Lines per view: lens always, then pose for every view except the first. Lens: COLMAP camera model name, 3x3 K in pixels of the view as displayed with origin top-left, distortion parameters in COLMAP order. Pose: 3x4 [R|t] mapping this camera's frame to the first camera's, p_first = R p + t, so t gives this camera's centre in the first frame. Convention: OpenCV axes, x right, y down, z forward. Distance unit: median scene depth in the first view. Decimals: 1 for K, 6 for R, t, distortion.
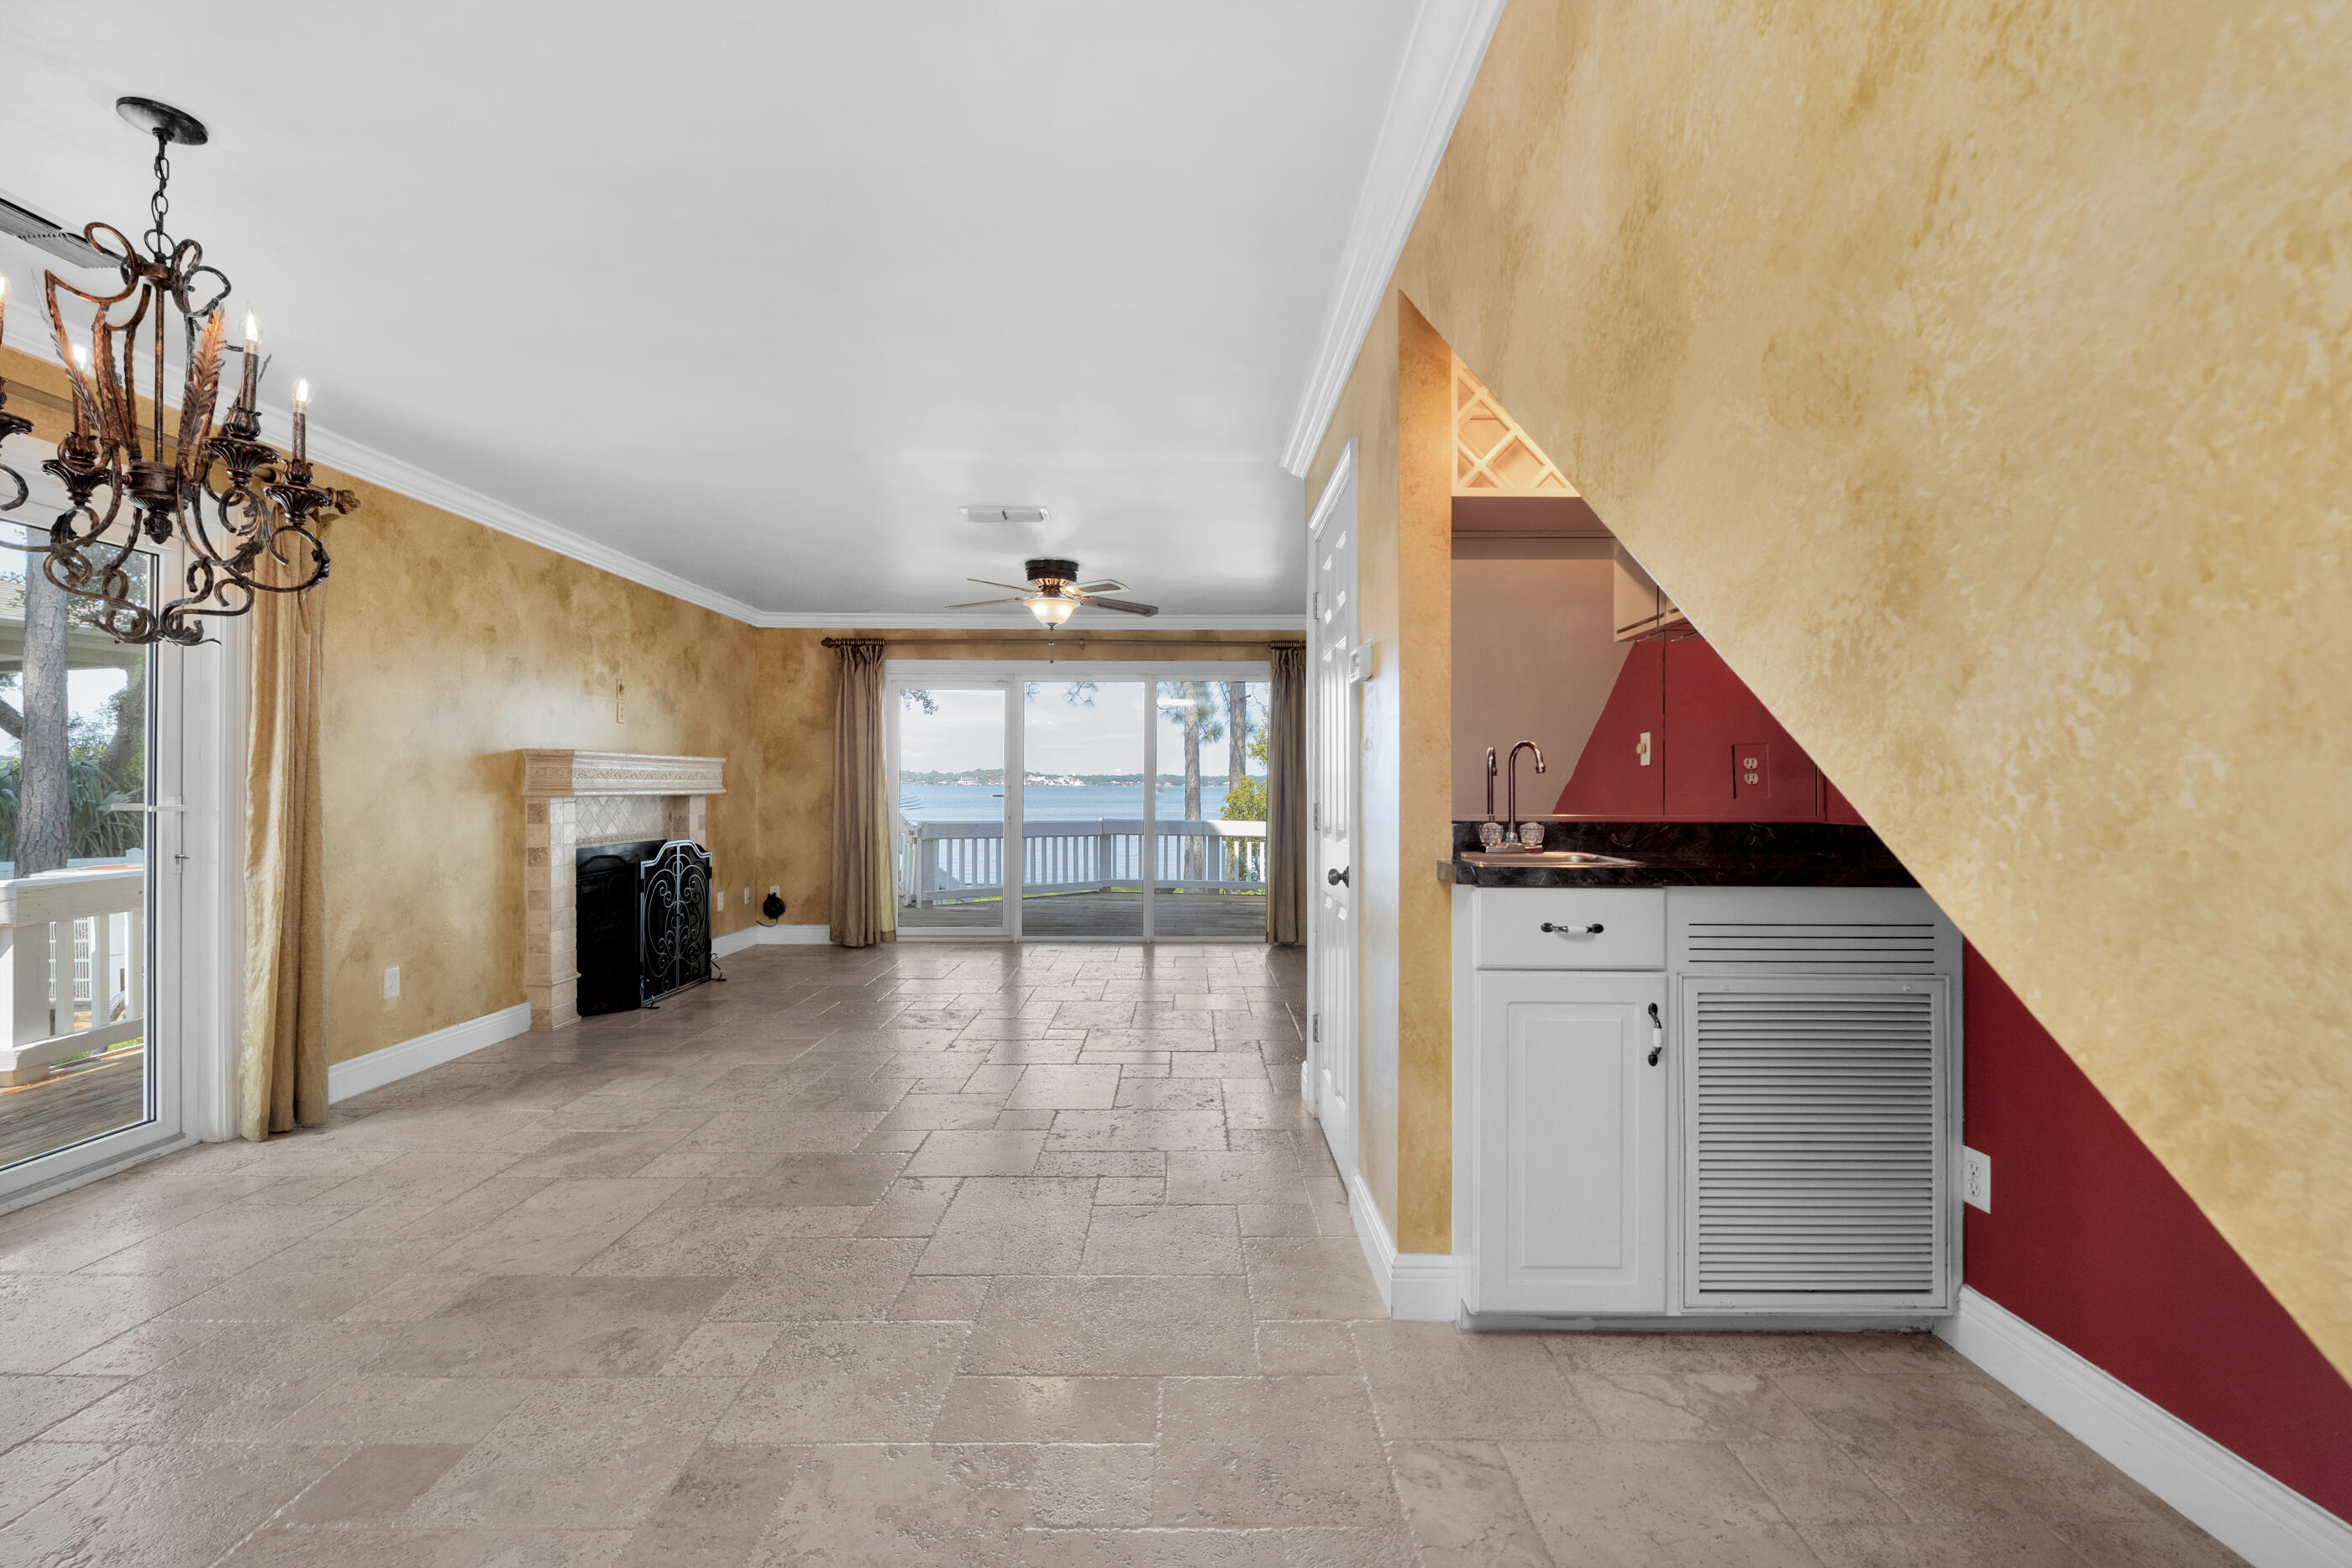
lens RADIAL K [[1028.2, 0, 1176.0], [0, 1028.2, 784.0], [0, 0, 1]] dist [-0.016787, -0.000092]
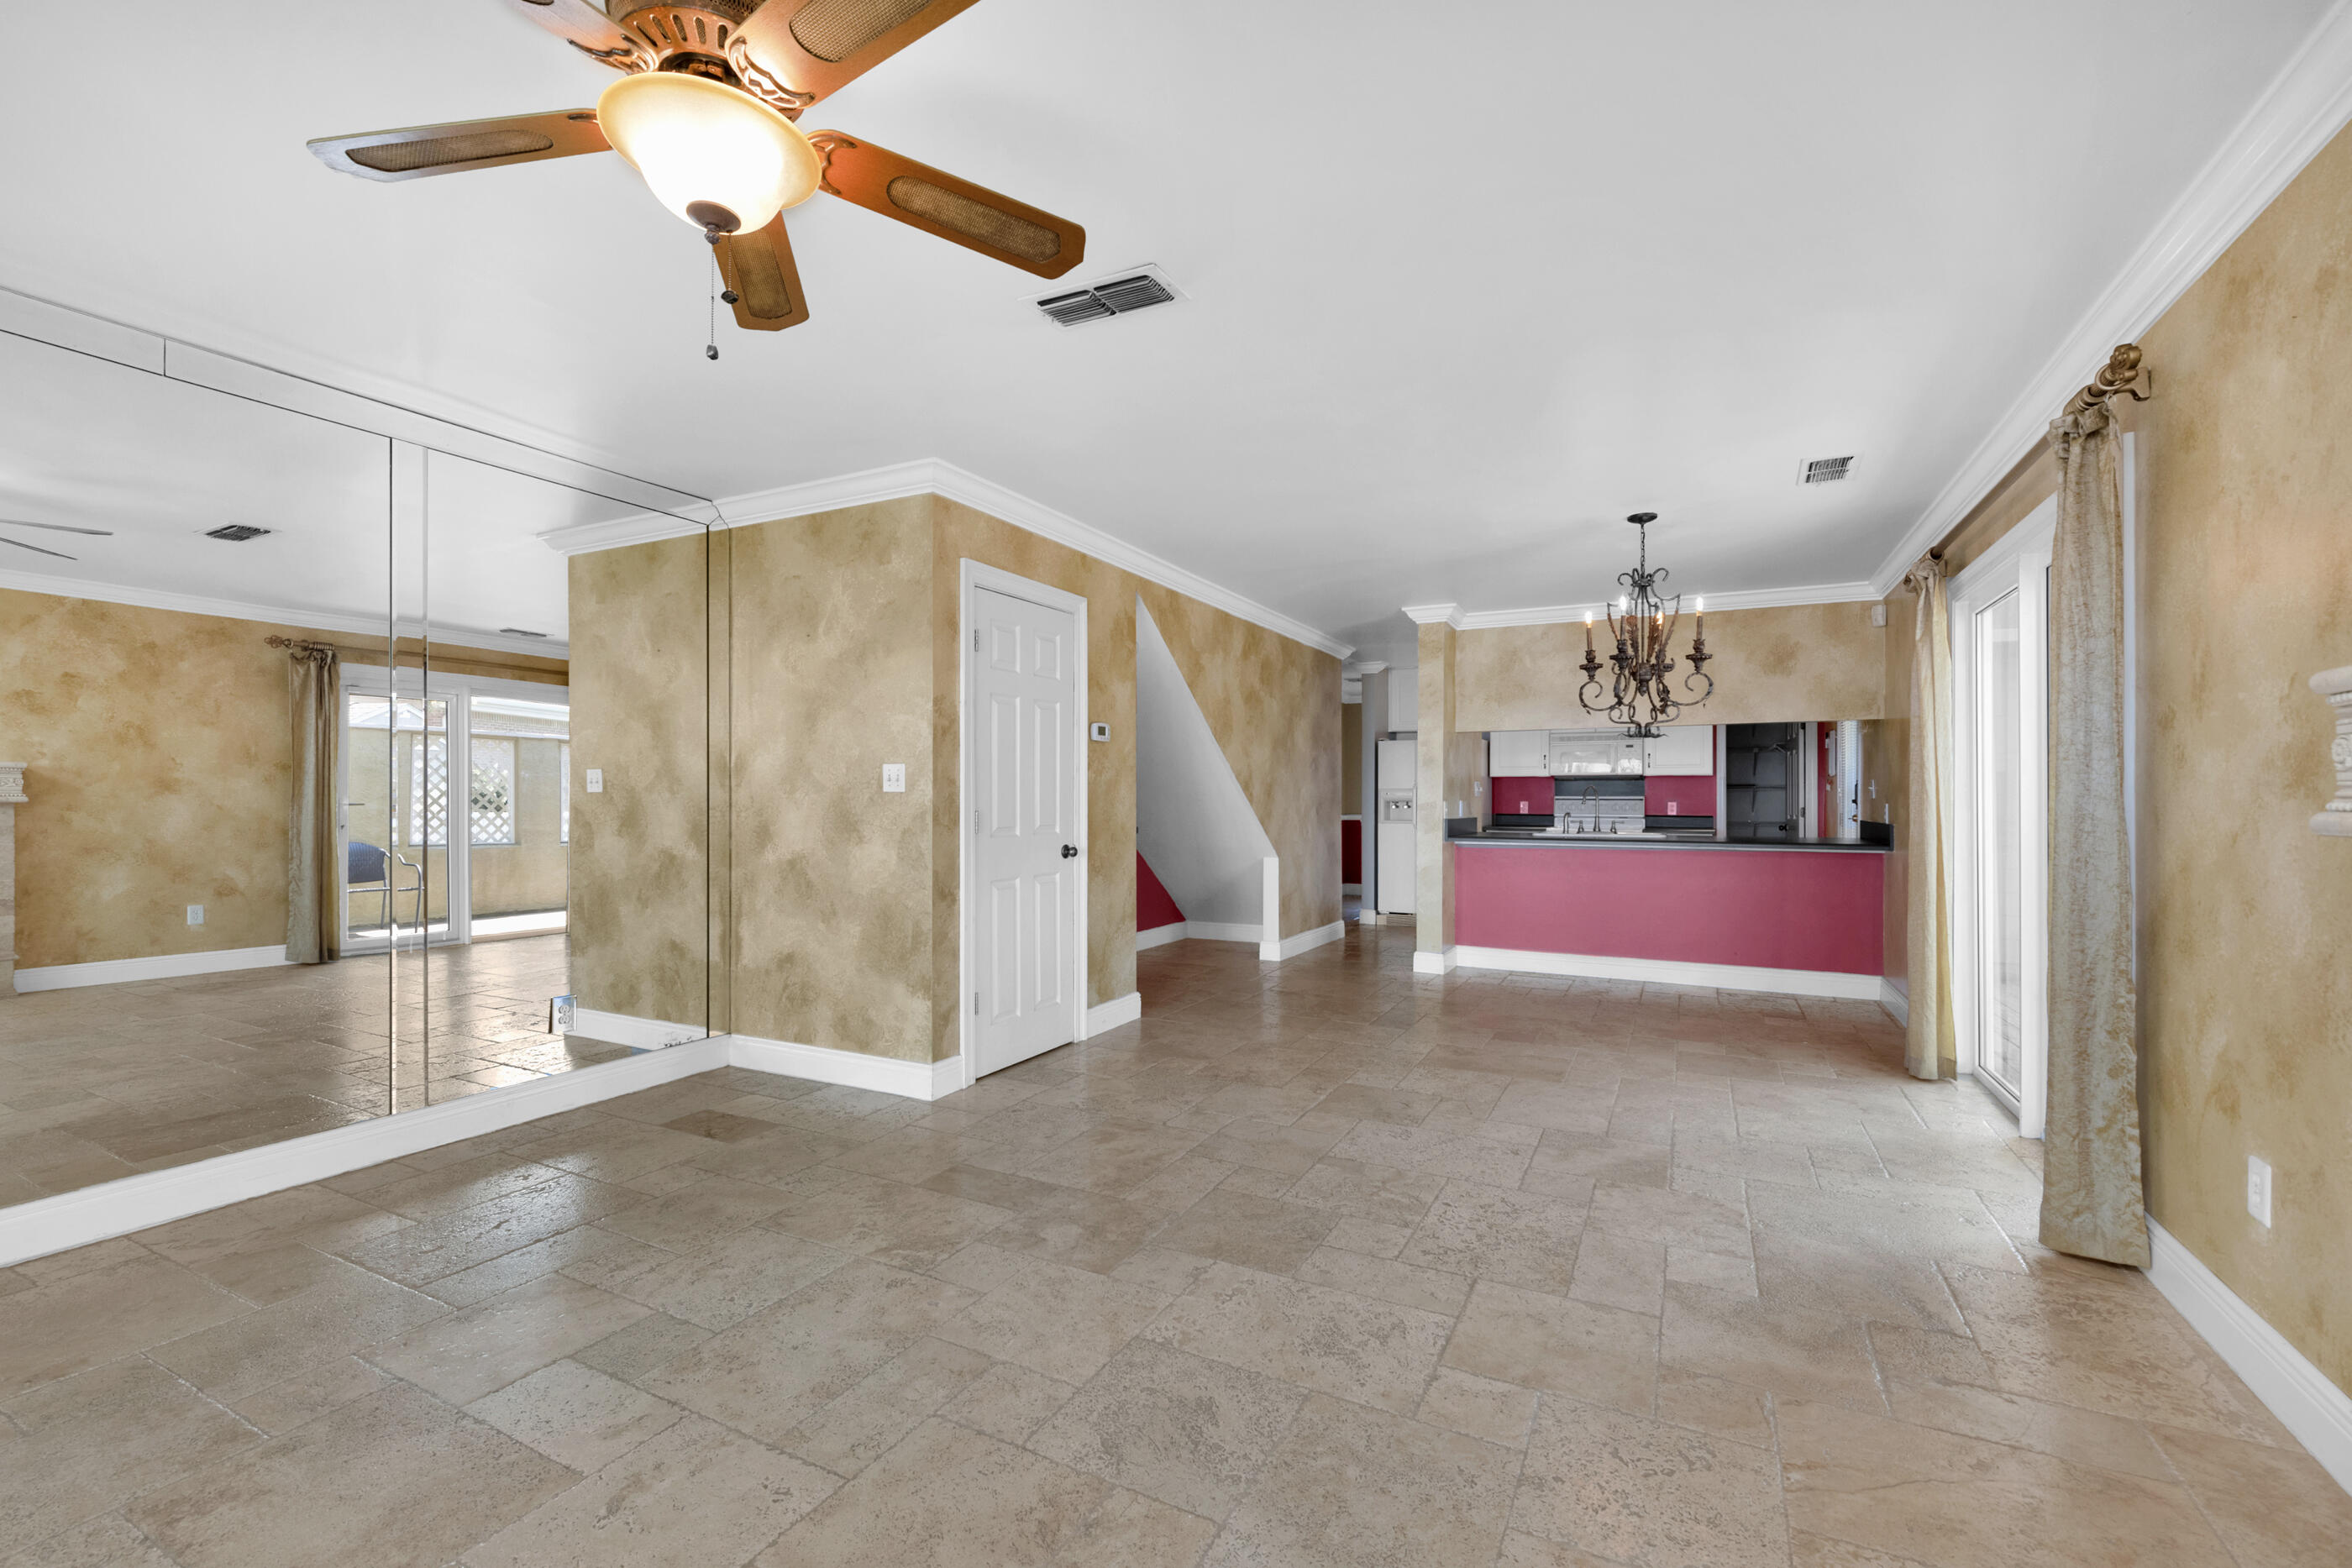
lens RADIAL K [[965.6, 0, 1220.7], [0, 965.6, 794.8], [0, 0, 1]] dist [0.000755, -0.004080]
pose [[-0.909124, -0.002375, 0.416518, -0.418280], [-0.004993, 0.999974, -0.005195, 0.003488], [-0.416495, -0.006803, -0.909112, 1.379938]]
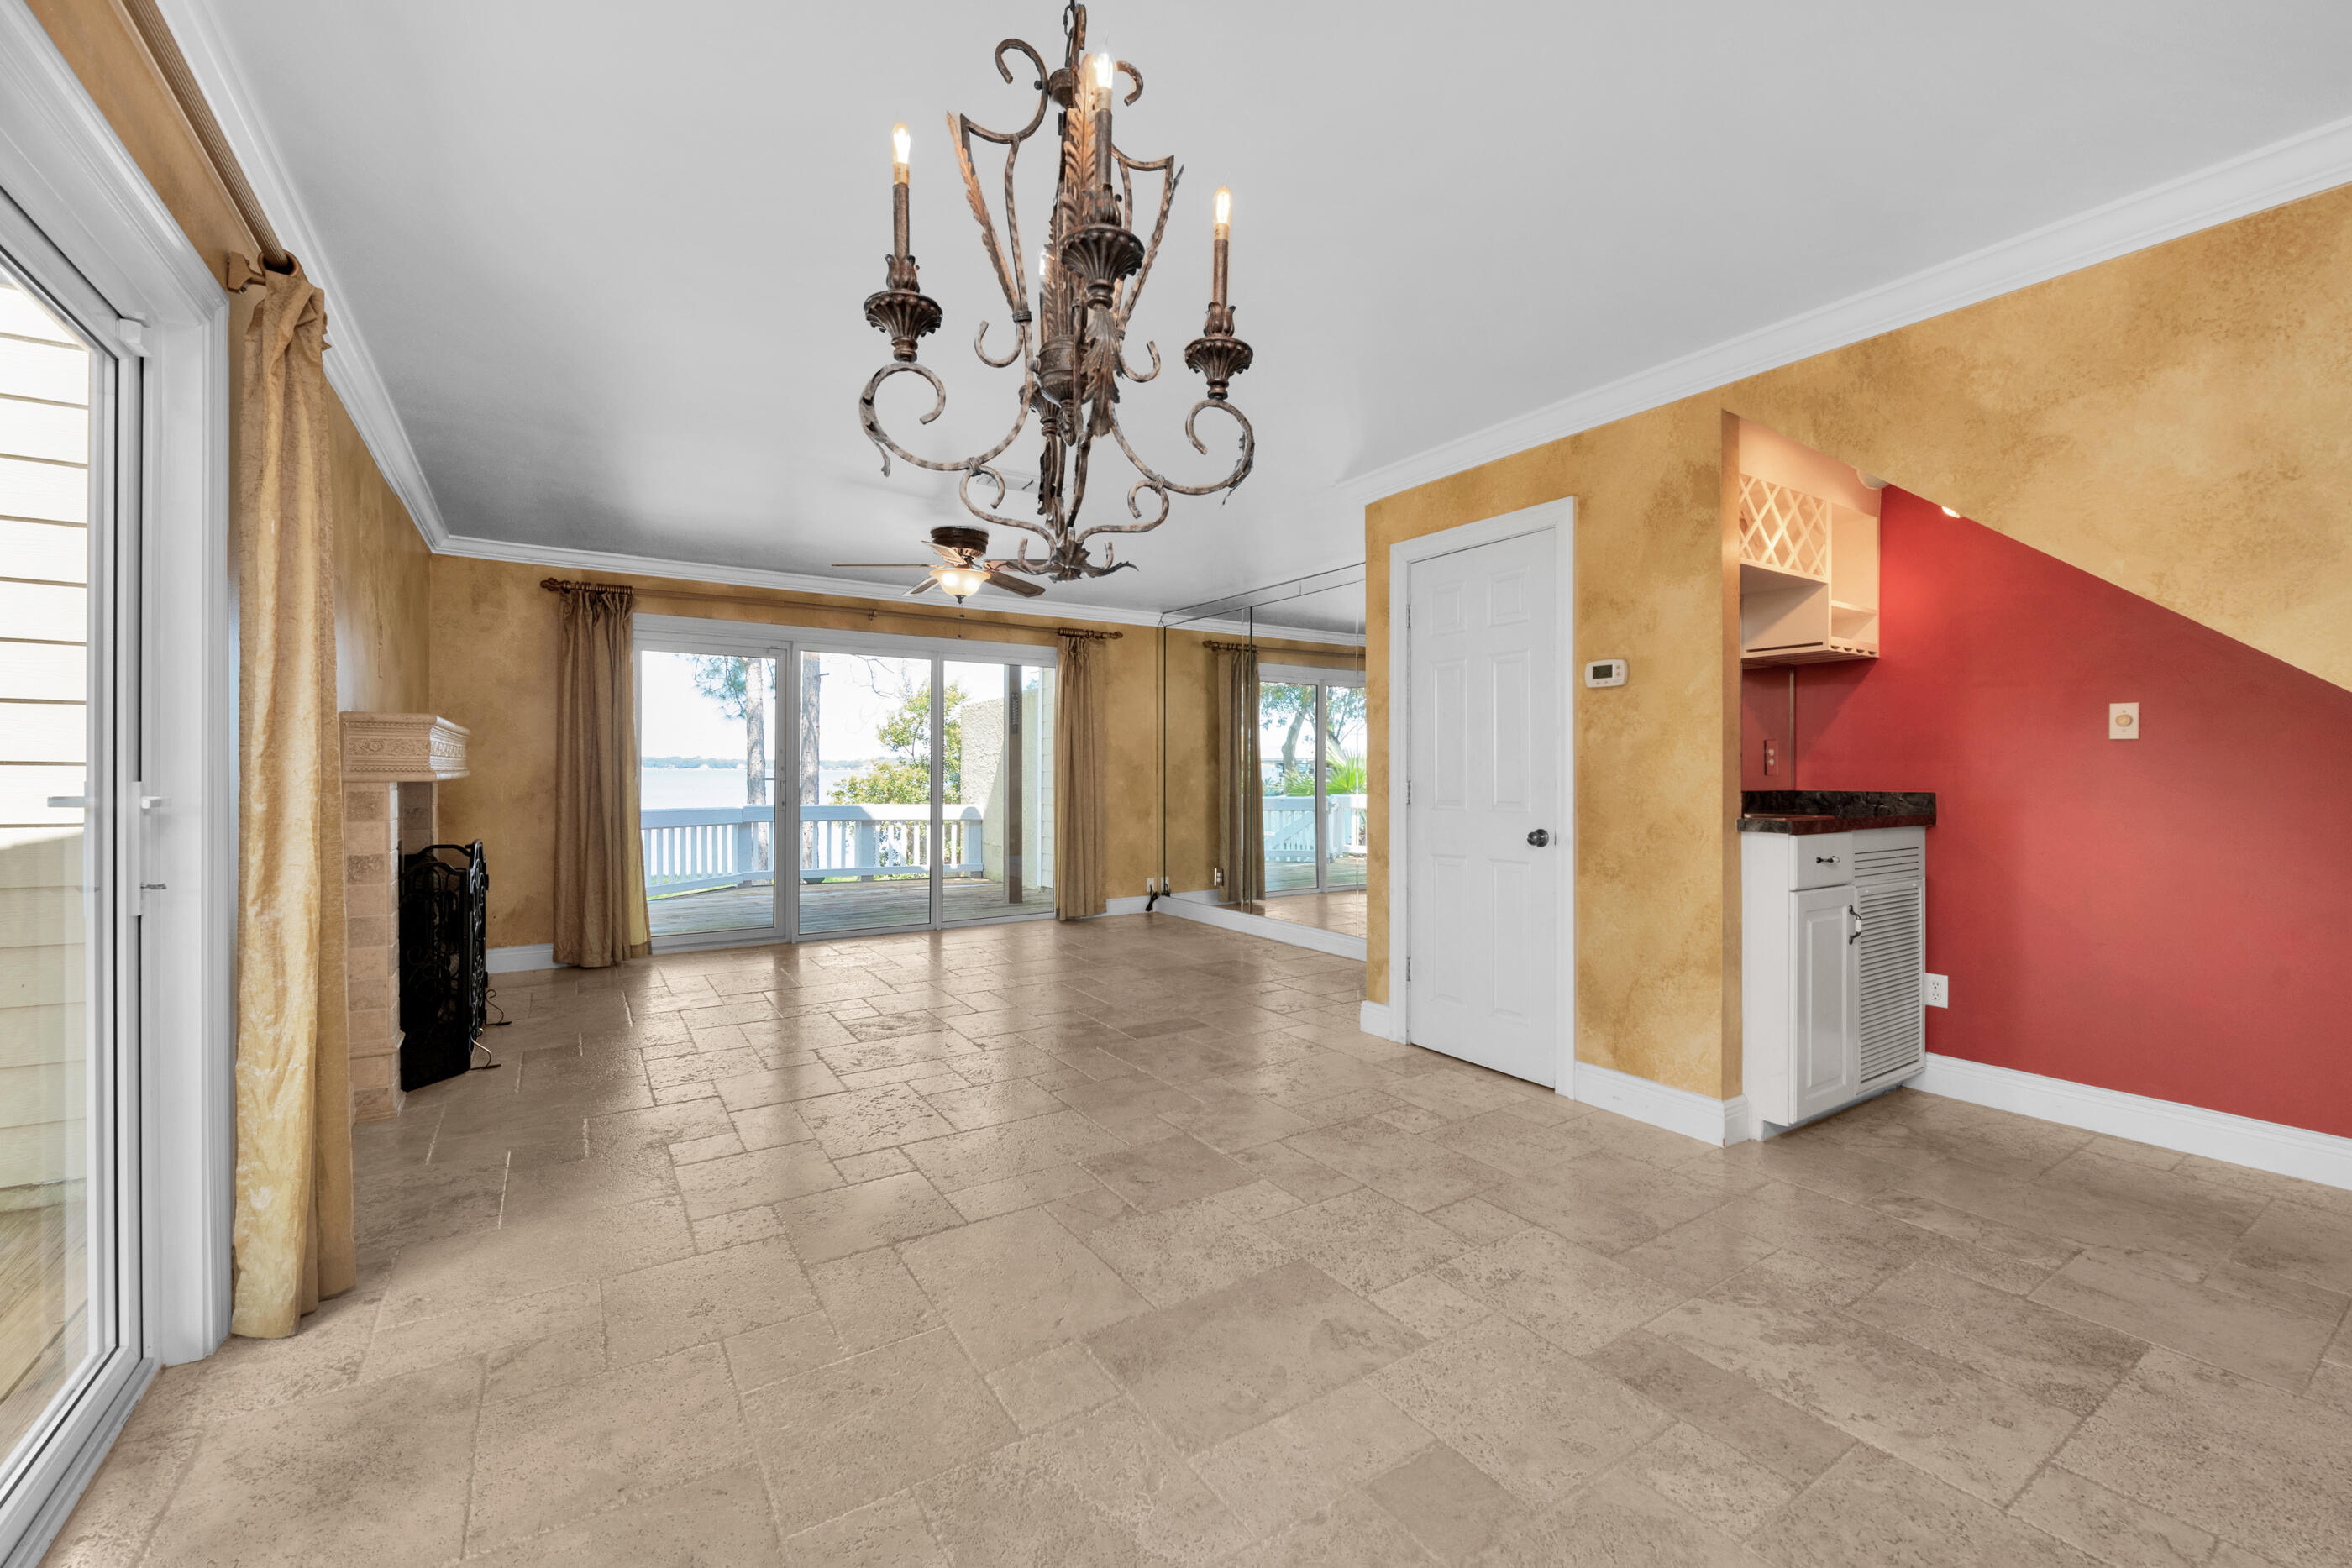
lens RADIAL K [[992.8, 0, 1187.2], [0, 992.8, 770.4], [0, 0, 1]] dist [-0.031267, 0.000010]
pose [[0.829424, -0.000732, 0.558619, -0.532155], [-0.001184, 0.999995, 0.003068, 0.001946], [-0.558618, -0.003206, 0.829419, 0.141904]]
